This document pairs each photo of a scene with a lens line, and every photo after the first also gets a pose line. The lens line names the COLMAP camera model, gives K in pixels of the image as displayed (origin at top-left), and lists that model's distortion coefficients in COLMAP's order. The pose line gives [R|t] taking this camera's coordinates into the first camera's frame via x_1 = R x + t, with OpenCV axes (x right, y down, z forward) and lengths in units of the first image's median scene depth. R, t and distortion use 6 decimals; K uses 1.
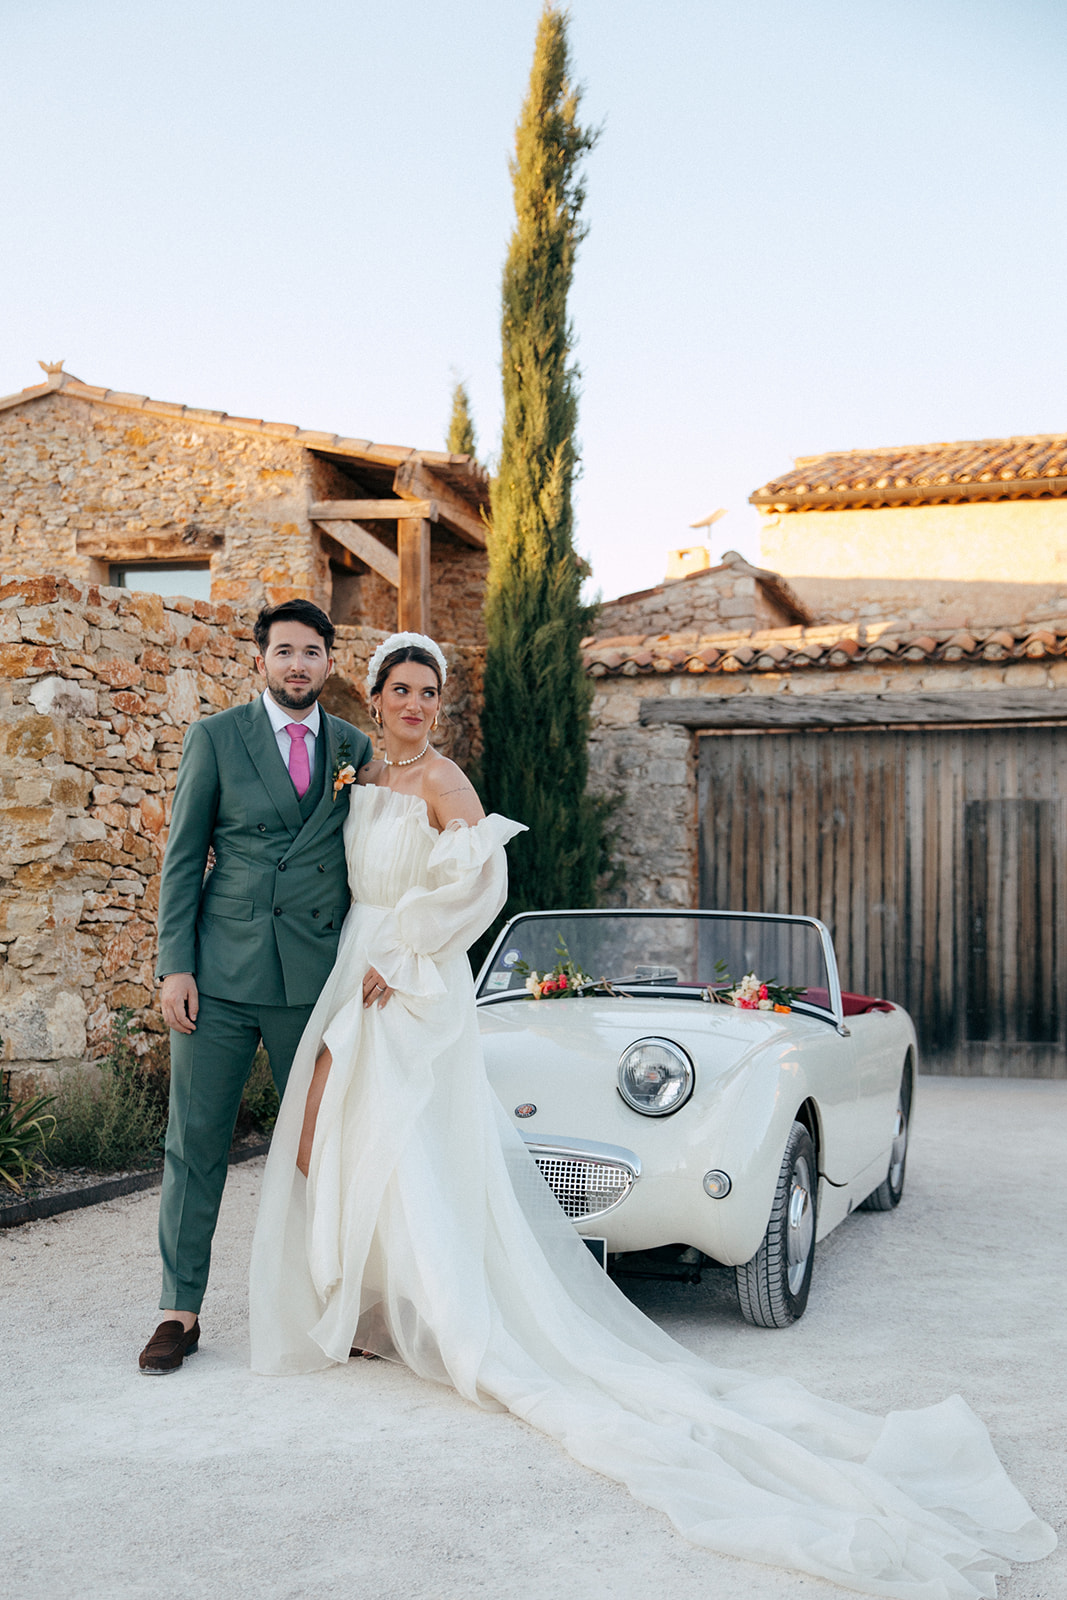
lens RADIAL K [[1909.7, 0, 484.8], [0, 1909.7, 933.7], [0, 0, 1]] dist [0.014452, 0.000000]
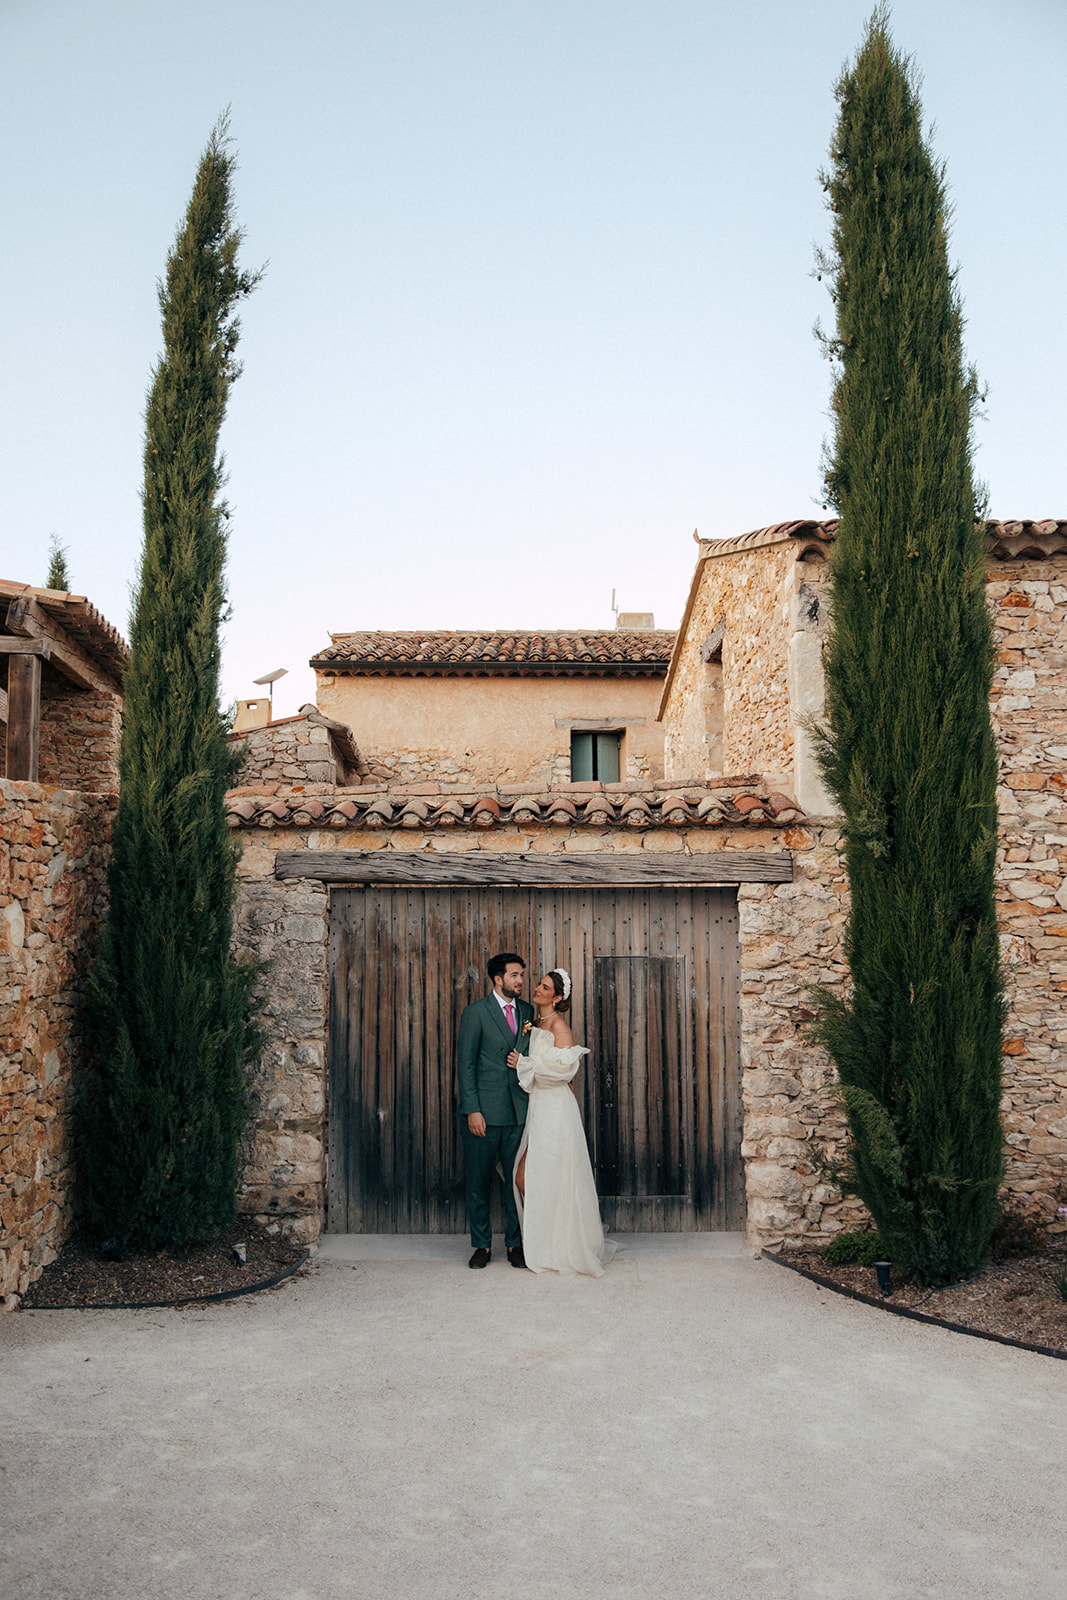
lens RADIAL K [[1335.2, 0, 528.0], [0, 1335.2, 805.8], [0, 0, 1]] dist [-0.062054, 0.078084]
pose [[0.938814, 0.031553, 0.342976, -0.031265], [0.011029, 0.992530, -0.121502, -0.065654], [-0.344248, 0.117851, 0.931453, 0.344547]]
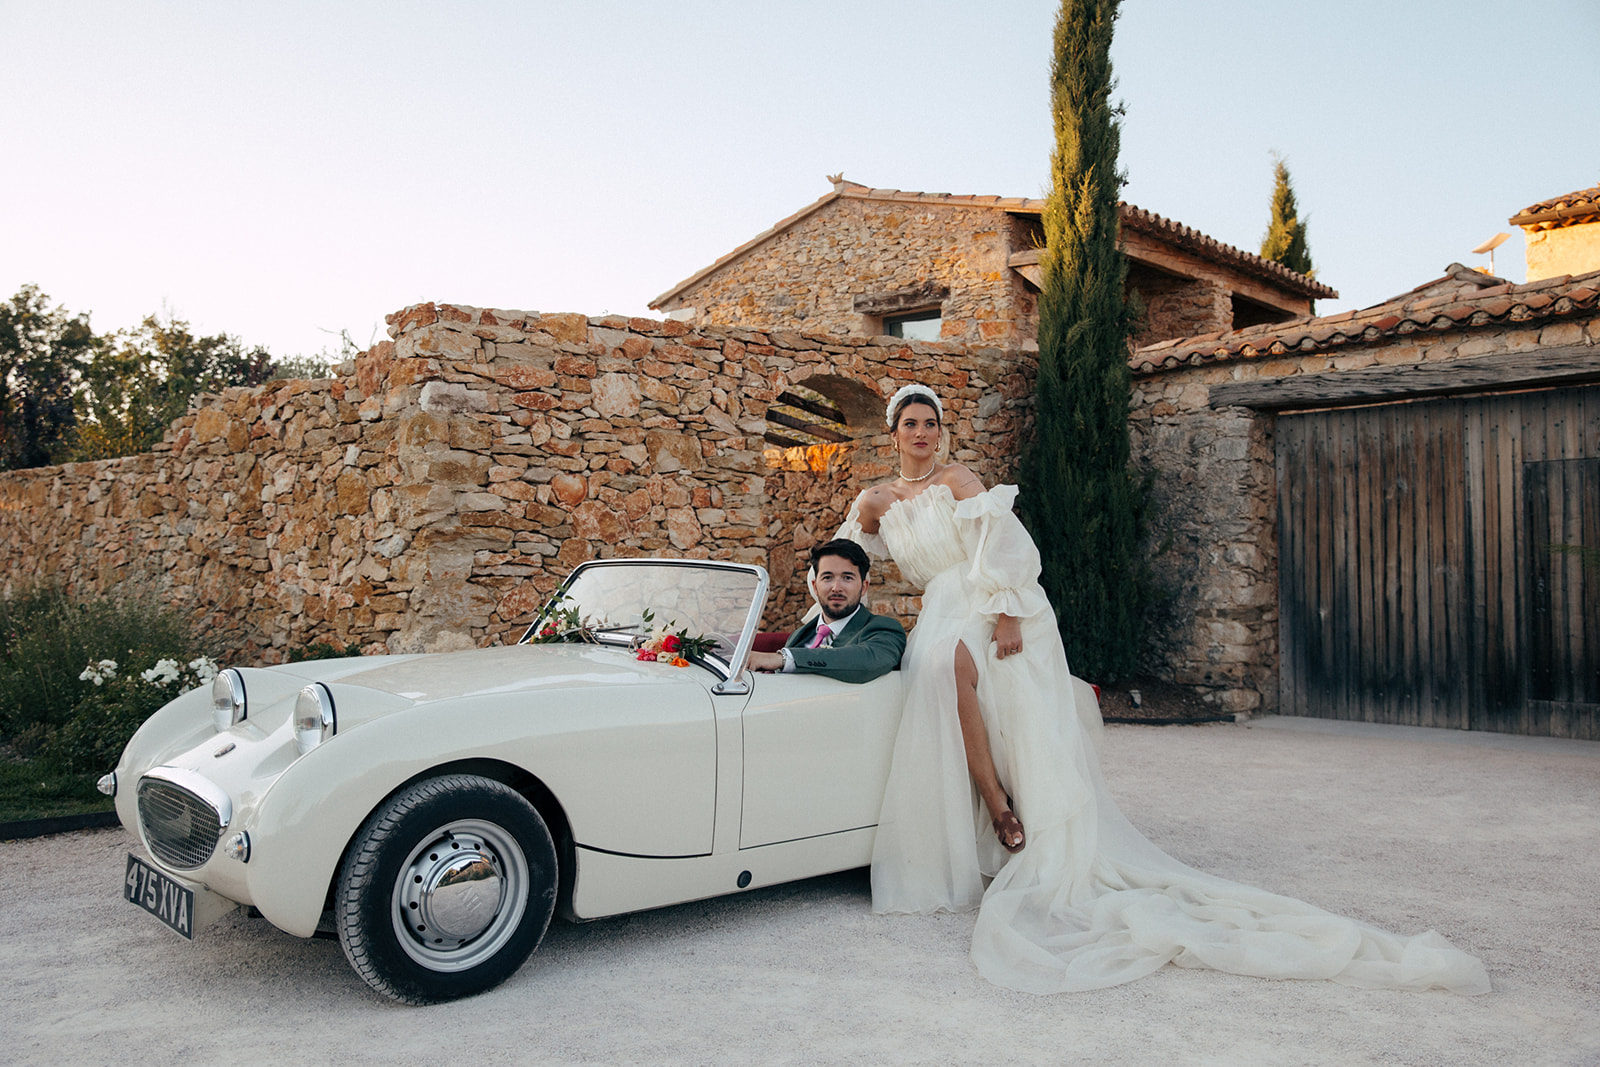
lens RADIAL K [[1335.2, 0, 827.3], [0, 1335.2, 533.3], [0, 0, 1]] dist [-0.062054, 0.078084]
pose [[0.887306, -0.018318, -0.460818, 0.251617], [-0.005750, 0.998694, -0.050771, 0.005790], [0.461146, 0.047699, 0.886041, 0.211498]]
